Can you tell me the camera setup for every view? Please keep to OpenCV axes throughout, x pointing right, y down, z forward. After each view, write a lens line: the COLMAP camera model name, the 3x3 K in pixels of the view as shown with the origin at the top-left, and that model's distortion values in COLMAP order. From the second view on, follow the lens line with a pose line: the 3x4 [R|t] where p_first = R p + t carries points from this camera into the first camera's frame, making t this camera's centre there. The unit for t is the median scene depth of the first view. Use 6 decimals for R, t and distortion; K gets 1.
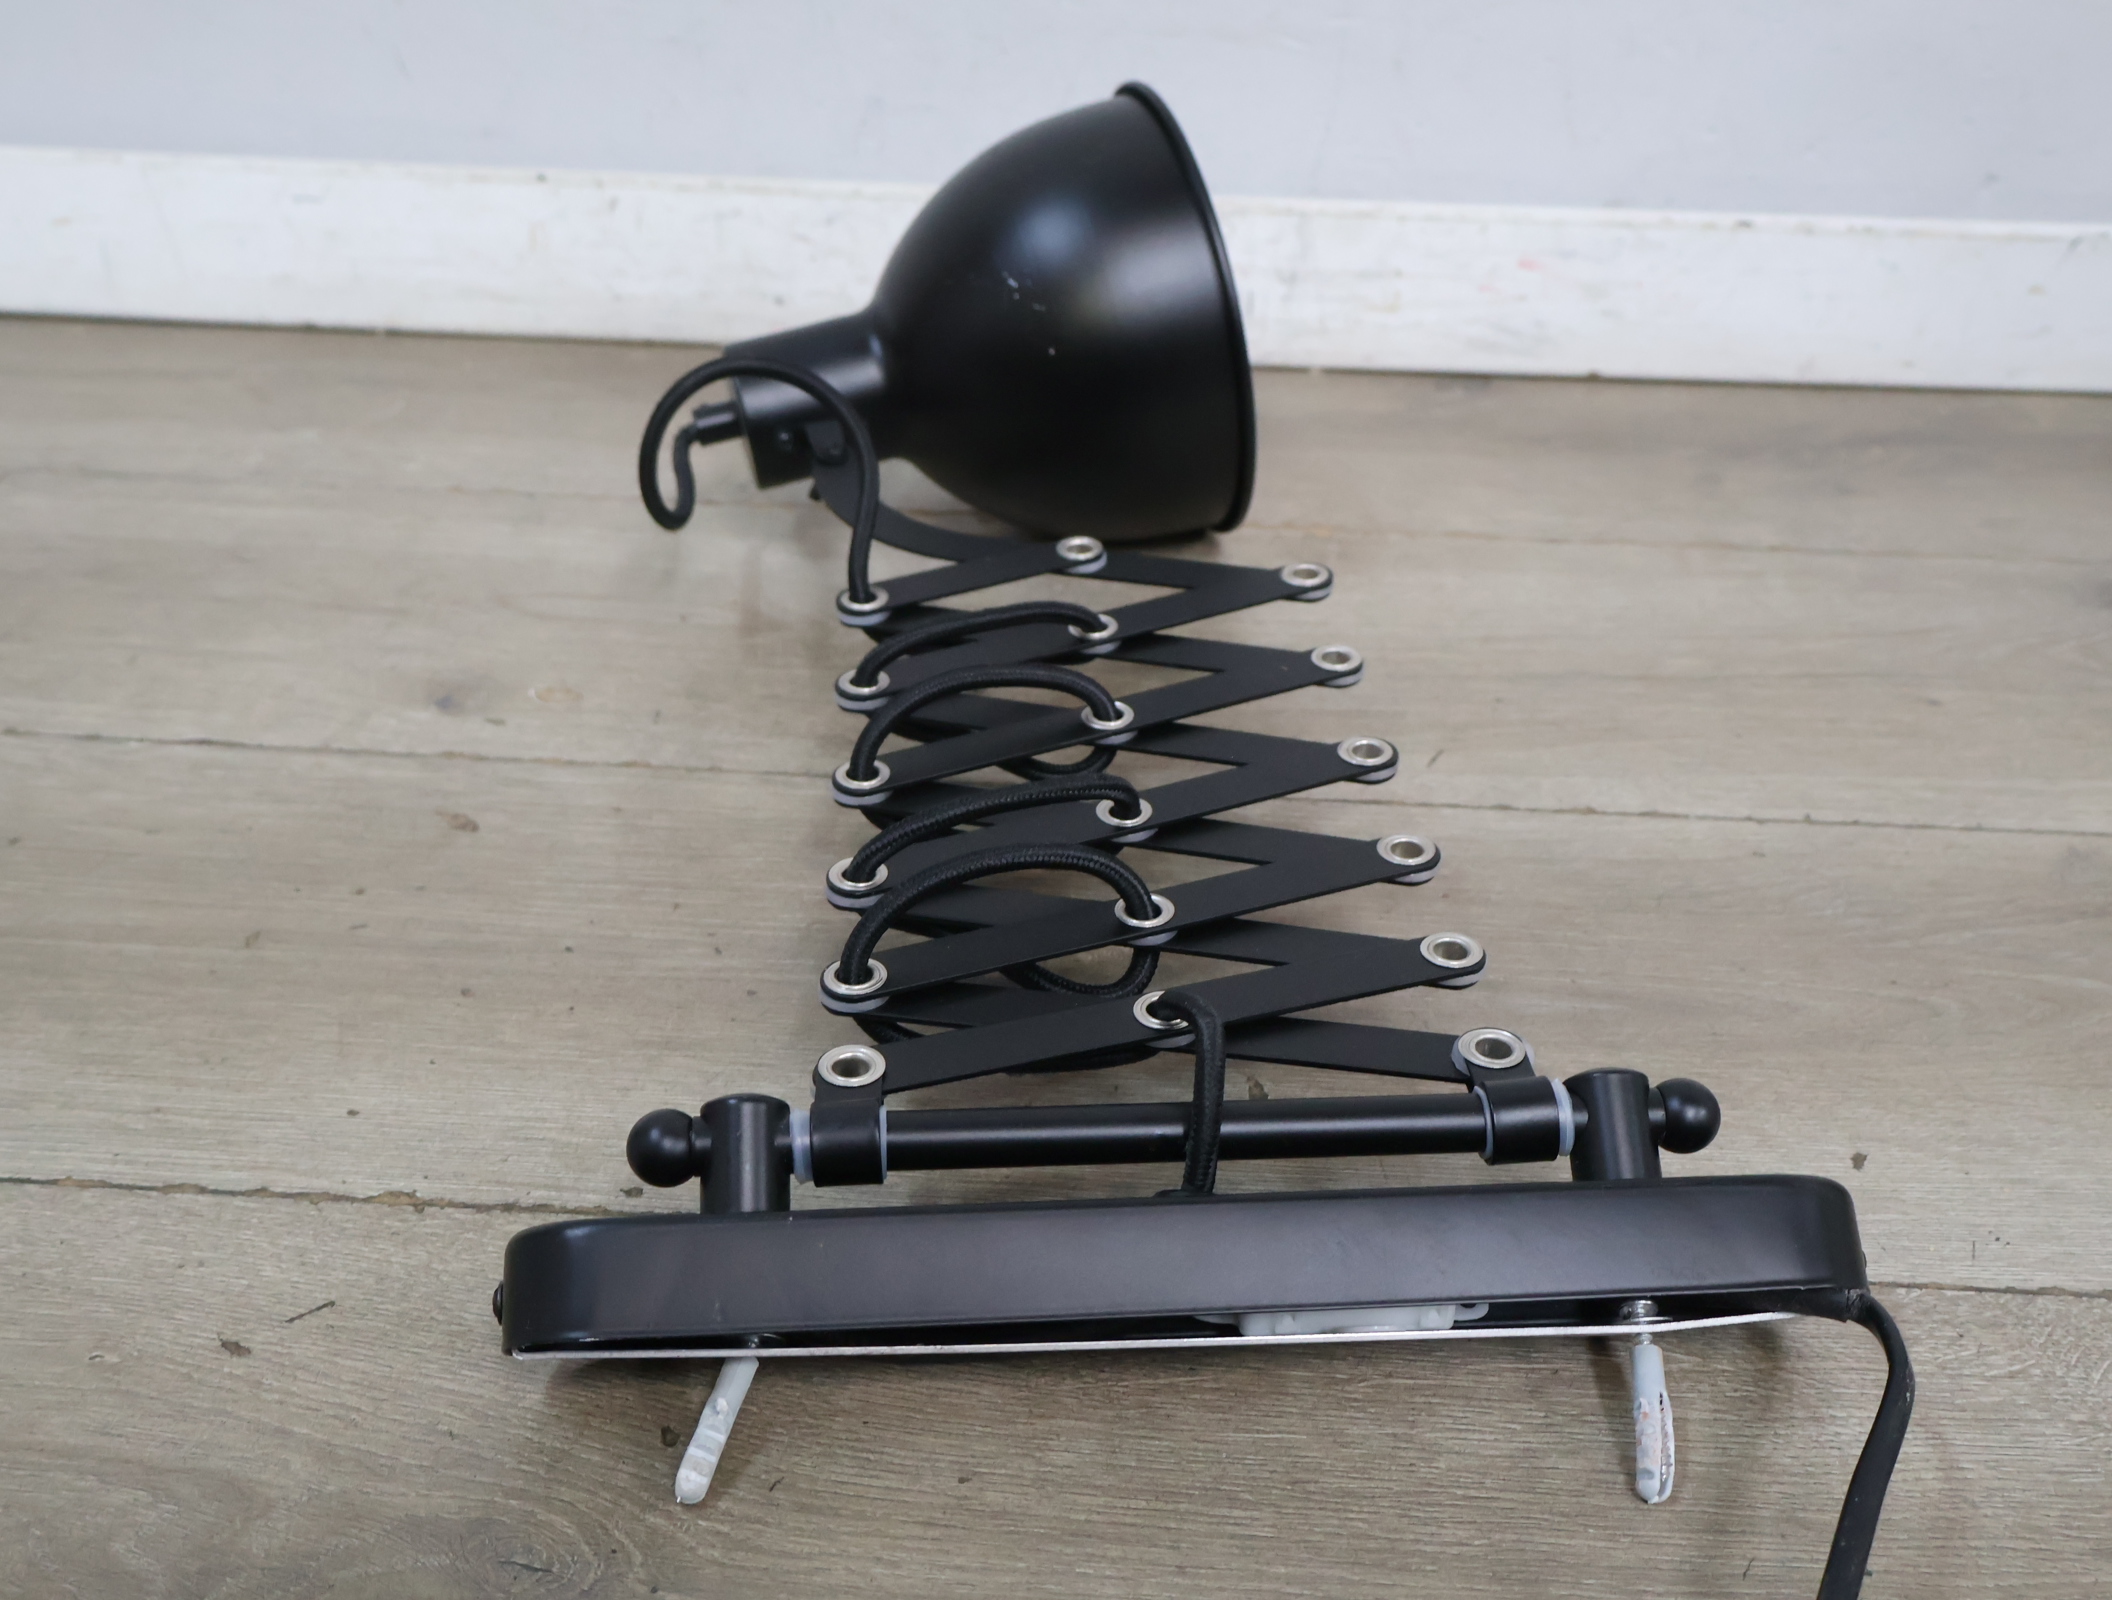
lens RADIAL K [[2260.8, 0, 1036.3], [0, 2260.8, 812.8], [0, 0, 1]] dist [0.009327, 0.000000]
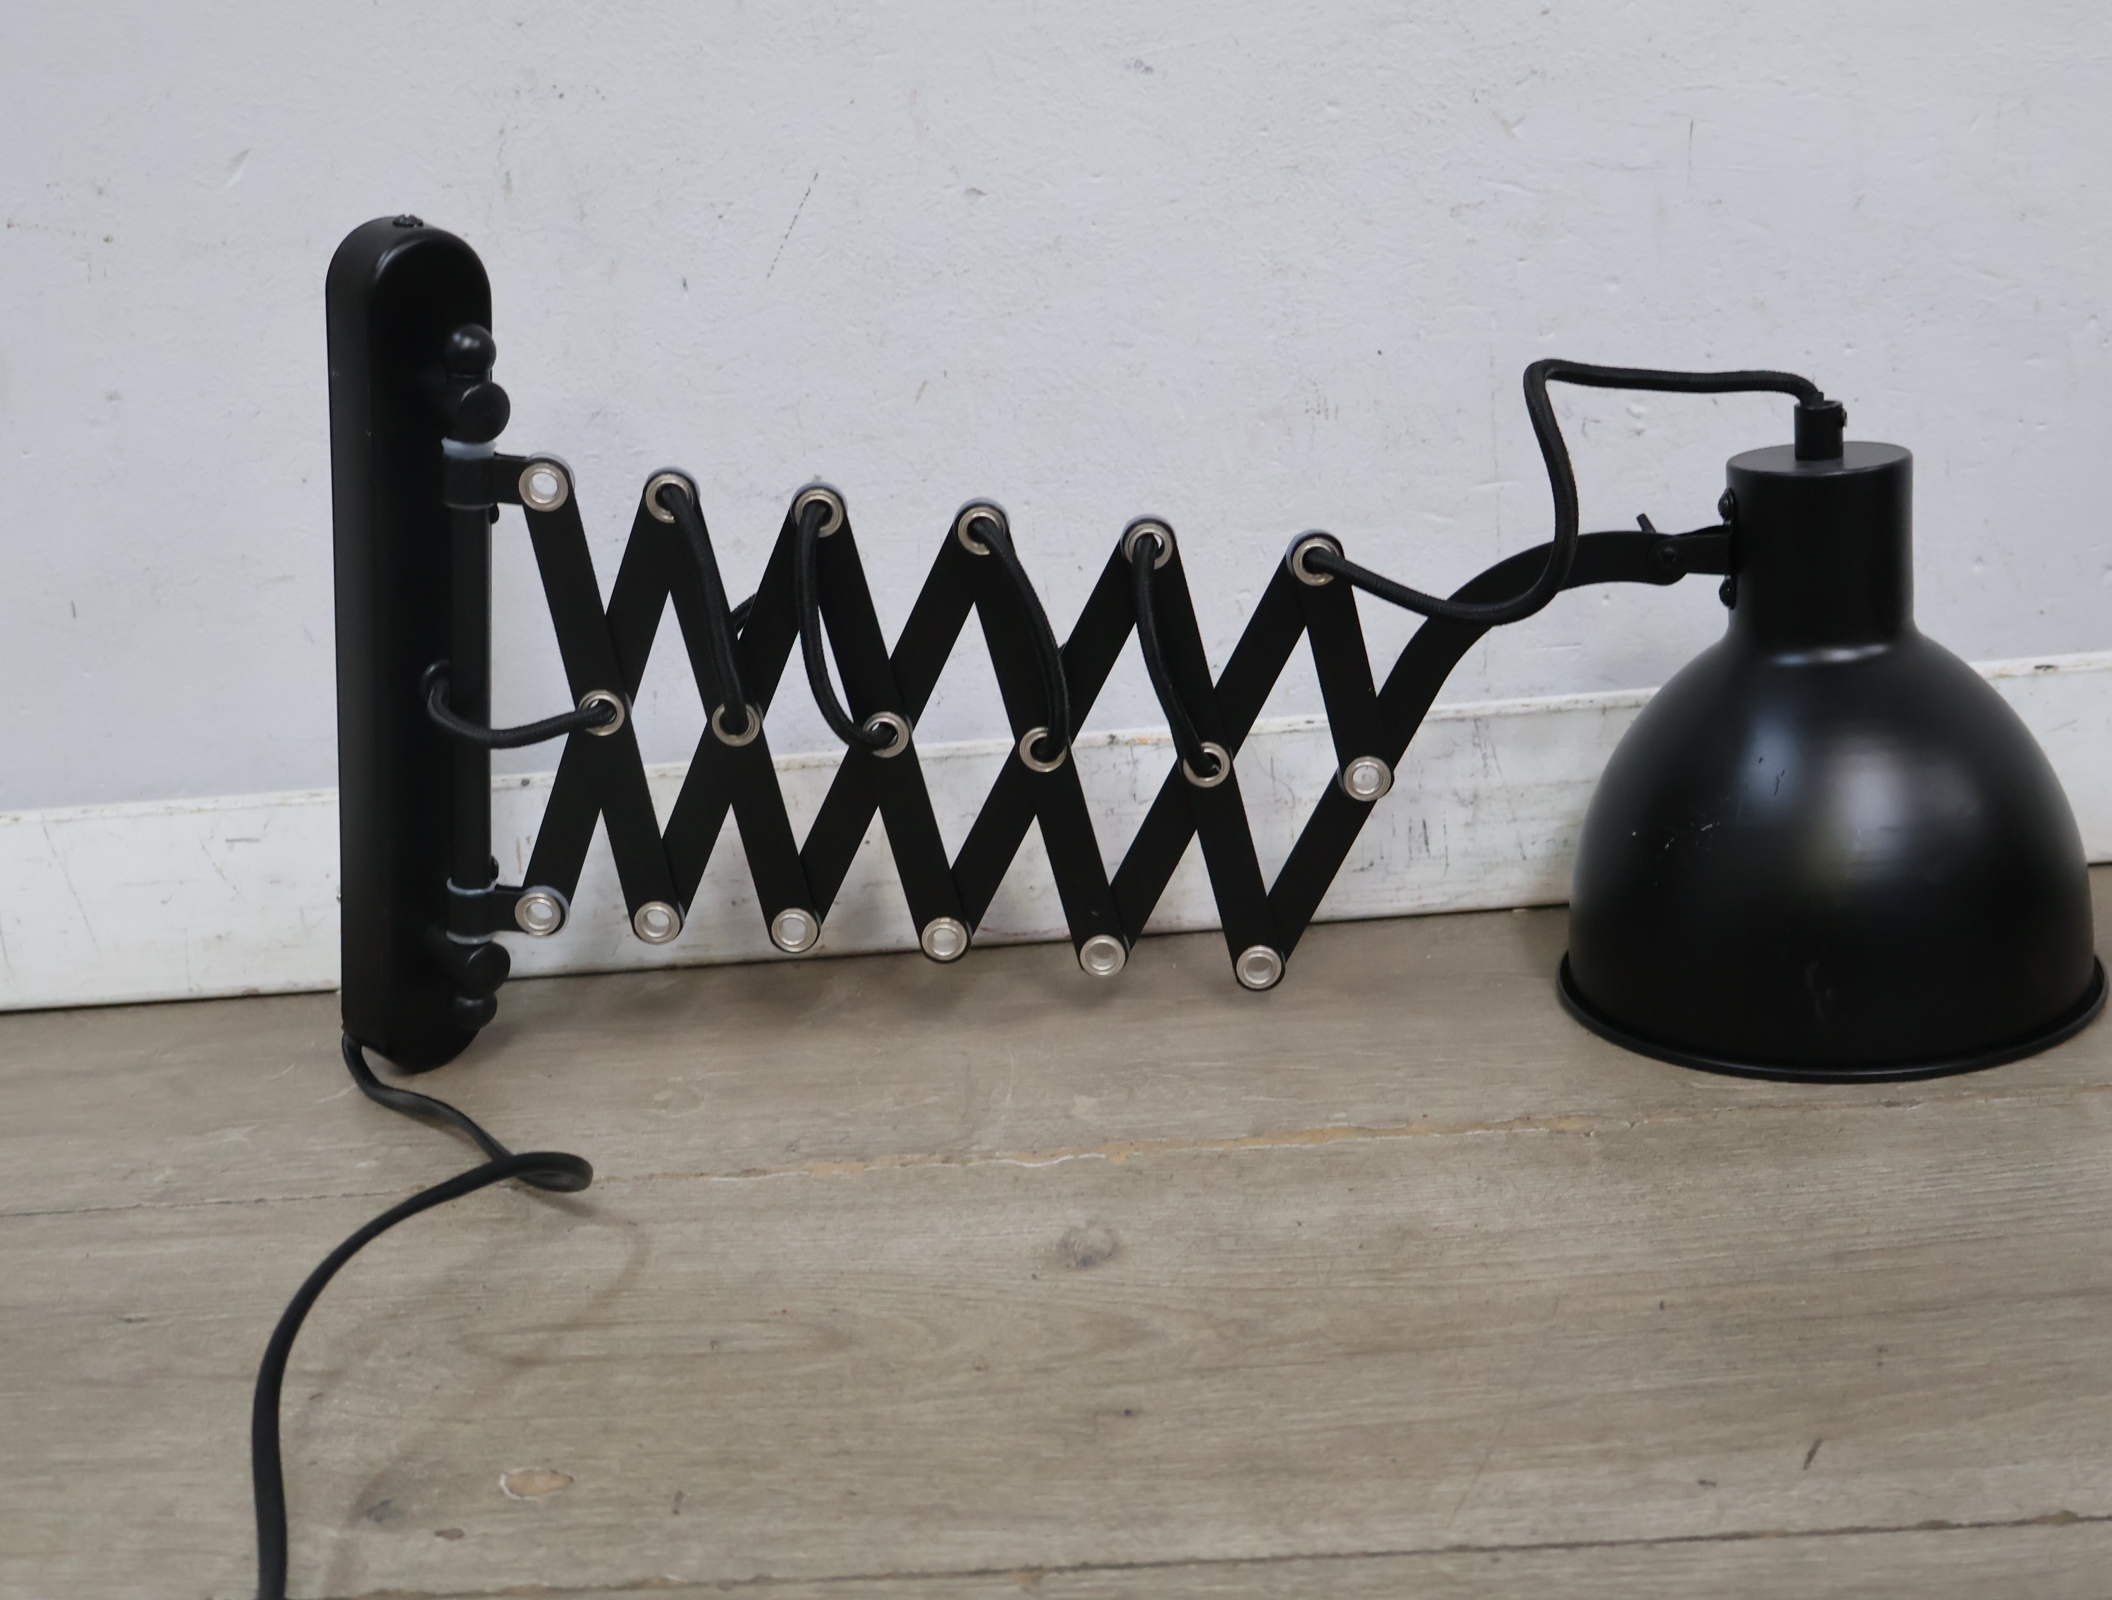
lens RADIAL K [[2506.0, 0, 1044.5], [0, 2506.0, 807.7], [0, 0, 1]] dist [-0.001492, 0.000000]
pose [[0.993017, -0.111299, -0.039118, -0.001490], [0.098428, 0.964418, -0.245378, -0.049884], [0.065037, 0.239814, 0.968638, 0.213993]]
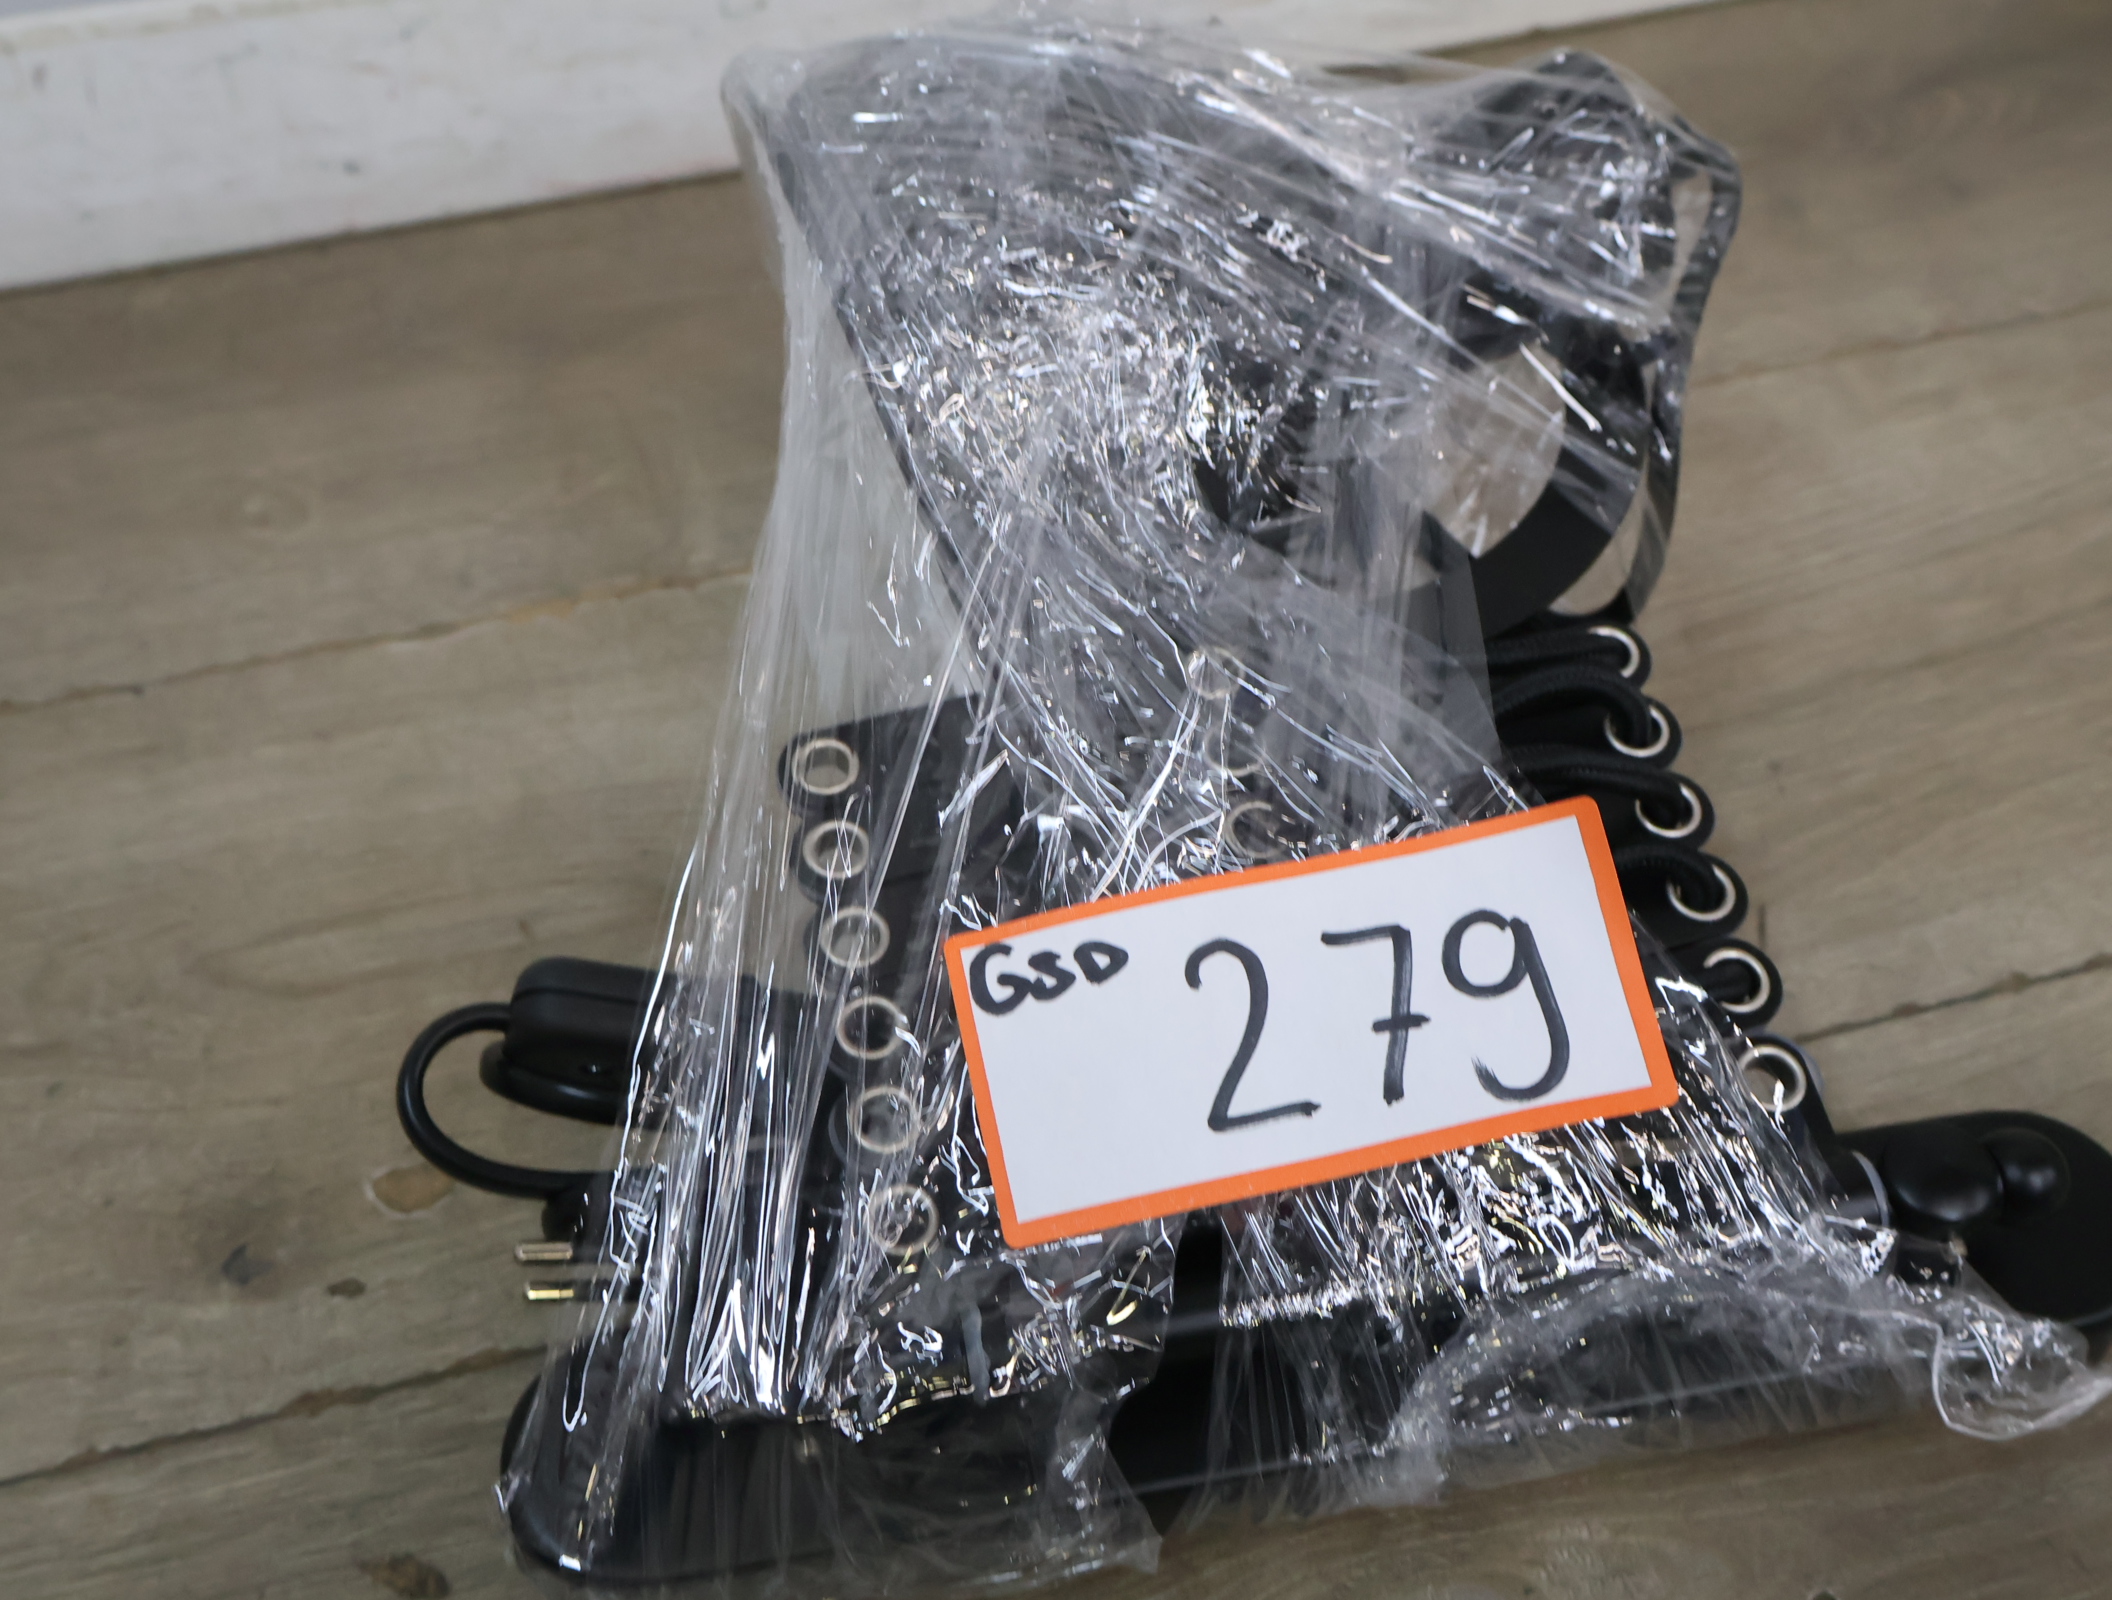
lens RADIAL K [[2441.1, 0, 1033.1], [0, 2441.1, 783.3], [0, 0, 1]] dist [-0.000142, 0.000000]
pose [[0.944184, -0.262782, 0.198651, -0.165108], [0.199981, 0.936440, 0.288249, -0.322585], [-0.261772, -0.232434, 0.936723, 0.390781]]
